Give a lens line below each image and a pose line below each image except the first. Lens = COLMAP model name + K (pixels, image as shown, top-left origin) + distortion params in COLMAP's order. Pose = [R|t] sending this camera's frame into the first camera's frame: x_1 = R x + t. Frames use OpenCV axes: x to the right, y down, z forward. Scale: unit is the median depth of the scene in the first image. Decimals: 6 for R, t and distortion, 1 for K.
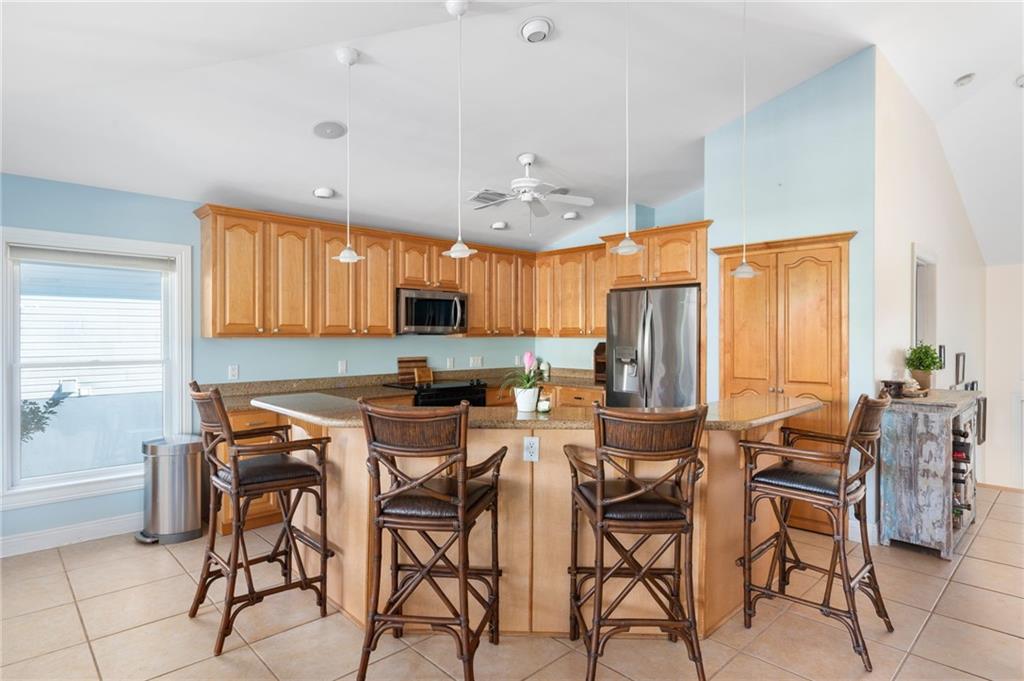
lens RADIAL K [[563.3, 0, 518.4], [0, 563.3, 338.0], [0, 0, 1]] dist [0.000744, 0.001678]
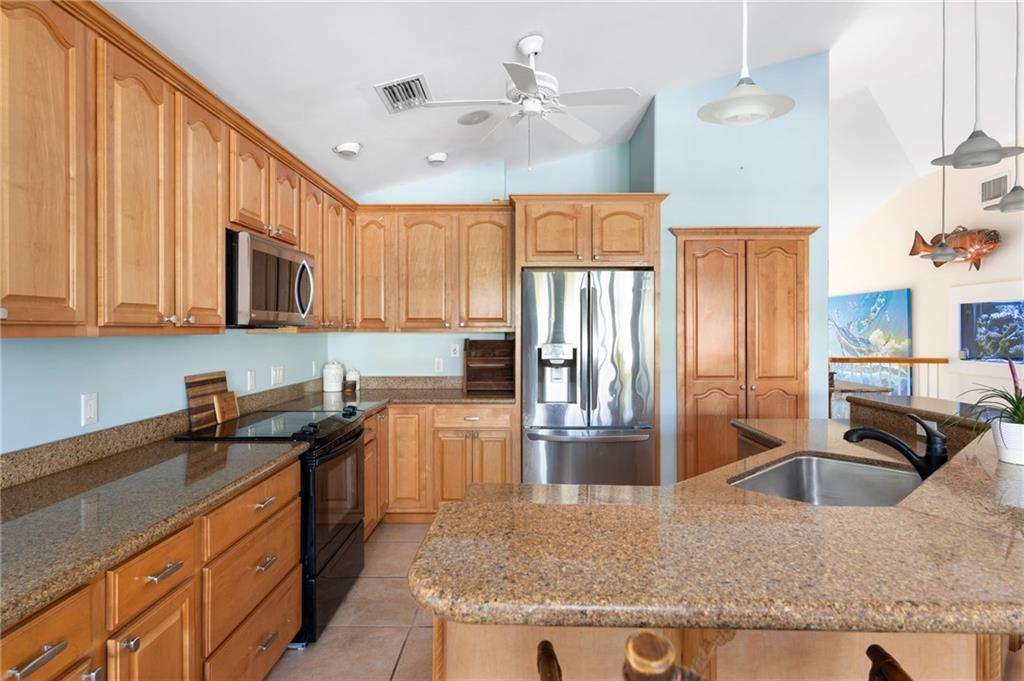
lens RADIAL K [[563.3, 0, 518.4], [0, 563.3, 338.0], [0, 0, 1]] dist [0.000744, 0.001678]
pose [[0.701299, -0.013043, 0.712747, -0.357404], [0.005435, 0.999901, 0.012950, -0.002496], [-0.712846, -0.005208, 0.701301, 0.467136]]
